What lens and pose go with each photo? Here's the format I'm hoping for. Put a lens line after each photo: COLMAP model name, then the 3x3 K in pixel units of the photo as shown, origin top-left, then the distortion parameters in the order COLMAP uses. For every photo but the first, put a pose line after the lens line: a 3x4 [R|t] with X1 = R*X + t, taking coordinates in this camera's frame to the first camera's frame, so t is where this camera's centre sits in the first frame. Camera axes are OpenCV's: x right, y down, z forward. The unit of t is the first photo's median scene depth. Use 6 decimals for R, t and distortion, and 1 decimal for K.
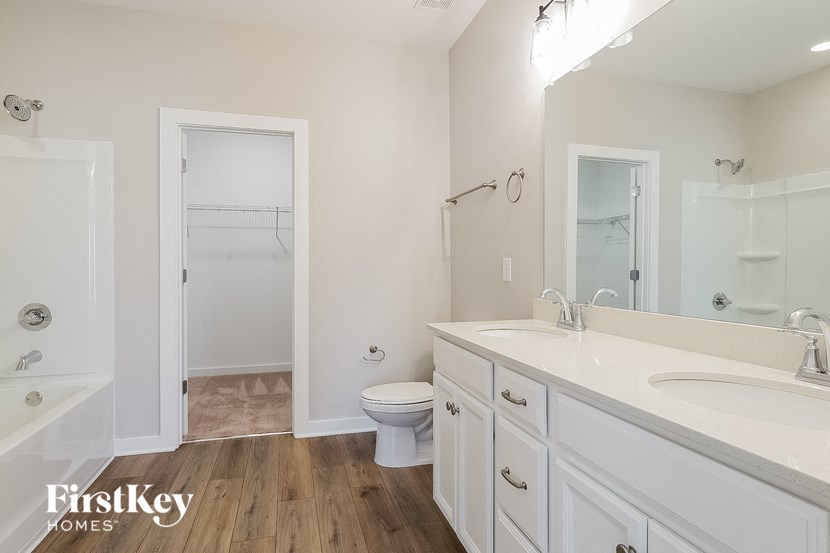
lens RADIAL K [[434.2, 0, 415.0], [0, 434.2, 276.5], [0, 0, 1]] dist [-0.000820, 0.000272]
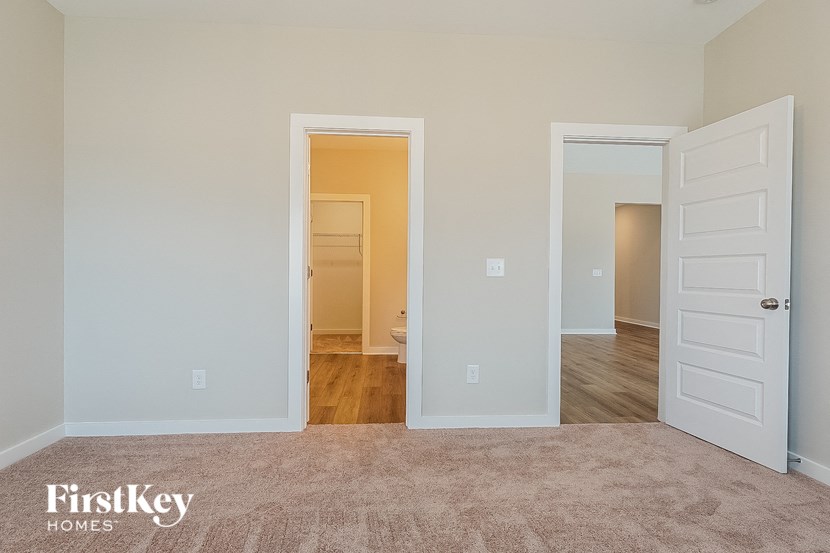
lens RADIAL K [[434.2, 0, 415.0], [0, 434.2, 276.5], [0, 0, 1]] dist [-0.000820, 0.000272]
pose [[0.977614, 0.002297, -0.210394, 0.355551], [-0.005431, 0.999883, -0.014320, 0.039791], [0.210336, 0.015142, 0.977512, -0.850080]]
